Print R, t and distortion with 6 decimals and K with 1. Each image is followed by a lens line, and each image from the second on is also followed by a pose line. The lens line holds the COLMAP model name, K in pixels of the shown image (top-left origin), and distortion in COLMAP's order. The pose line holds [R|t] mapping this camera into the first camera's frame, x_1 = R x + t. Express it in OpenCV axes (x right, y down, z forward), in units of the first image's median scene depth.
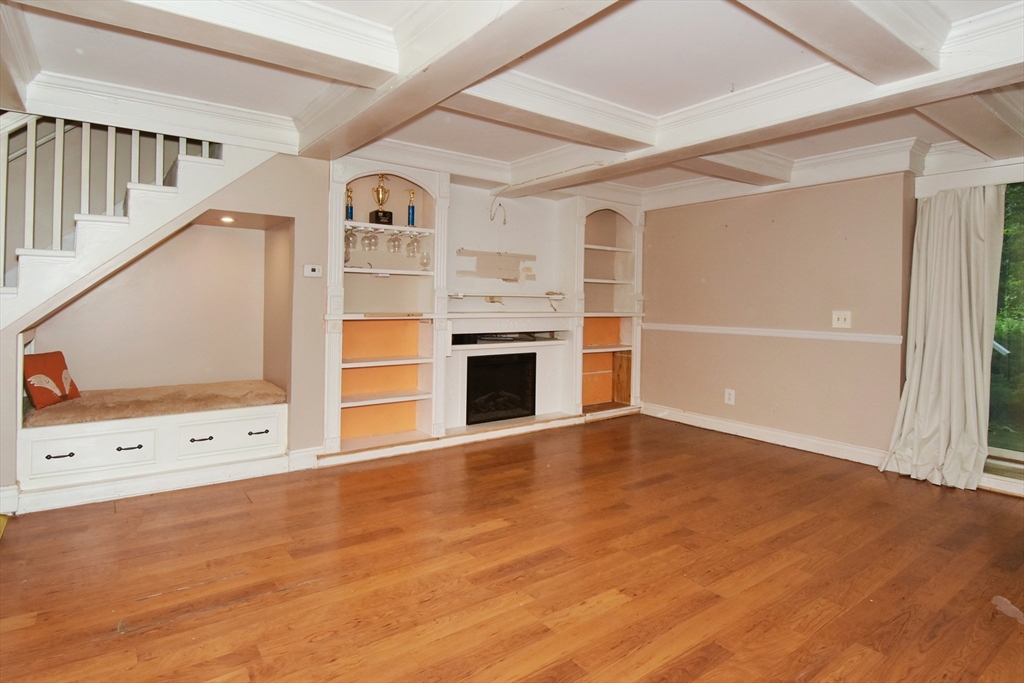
lens RADIAL K [[551.8, 0, 529.9], [0, 551.8, 308.4], [0, 0, 1]] dist [-0.000342, -0.001832]
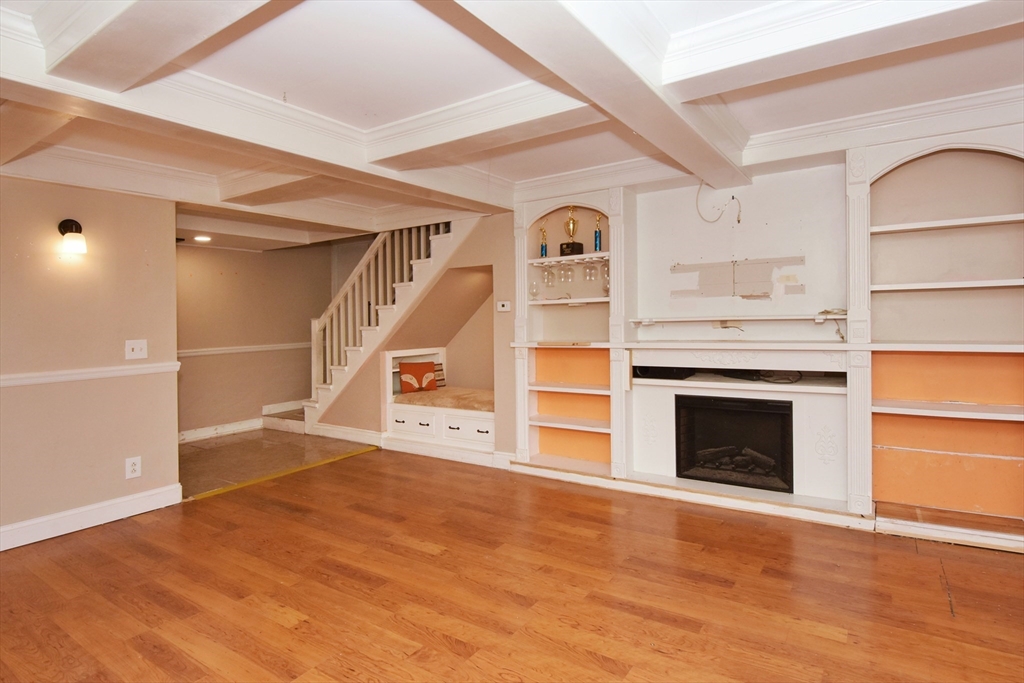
lens RADIAL K [[572.6, 0, 511.4], [0, 572.6, 317.1], [0, 0, 1]] dist [0.001371, -0.002390]
pose [[0.296716, -0.020851, -0.954738, 0.761970], [0.016704, 0.999722, -0.016642, -0.022082], [0.954820, -0.011010, 0.296982, 0.606839]]
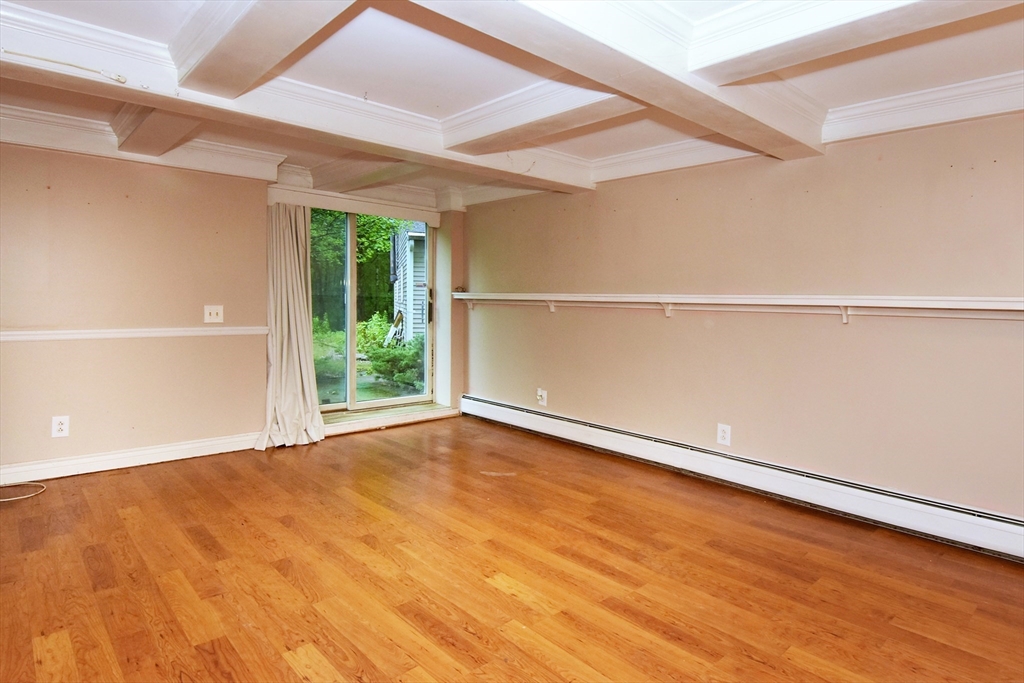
lens RADIAL K [[572.6, 0, 511.4], [0, 572.6, 317.1], [0, 0, 1]] dist [0.001371, -0.002390]
pose [[-0.072046, -0.047560, 0.996267, -0.534489], [-0.005917, 0.998865, 0.047256, -0.028429], [-0.997384, -0.002490, -0.072246, 0.594679]]
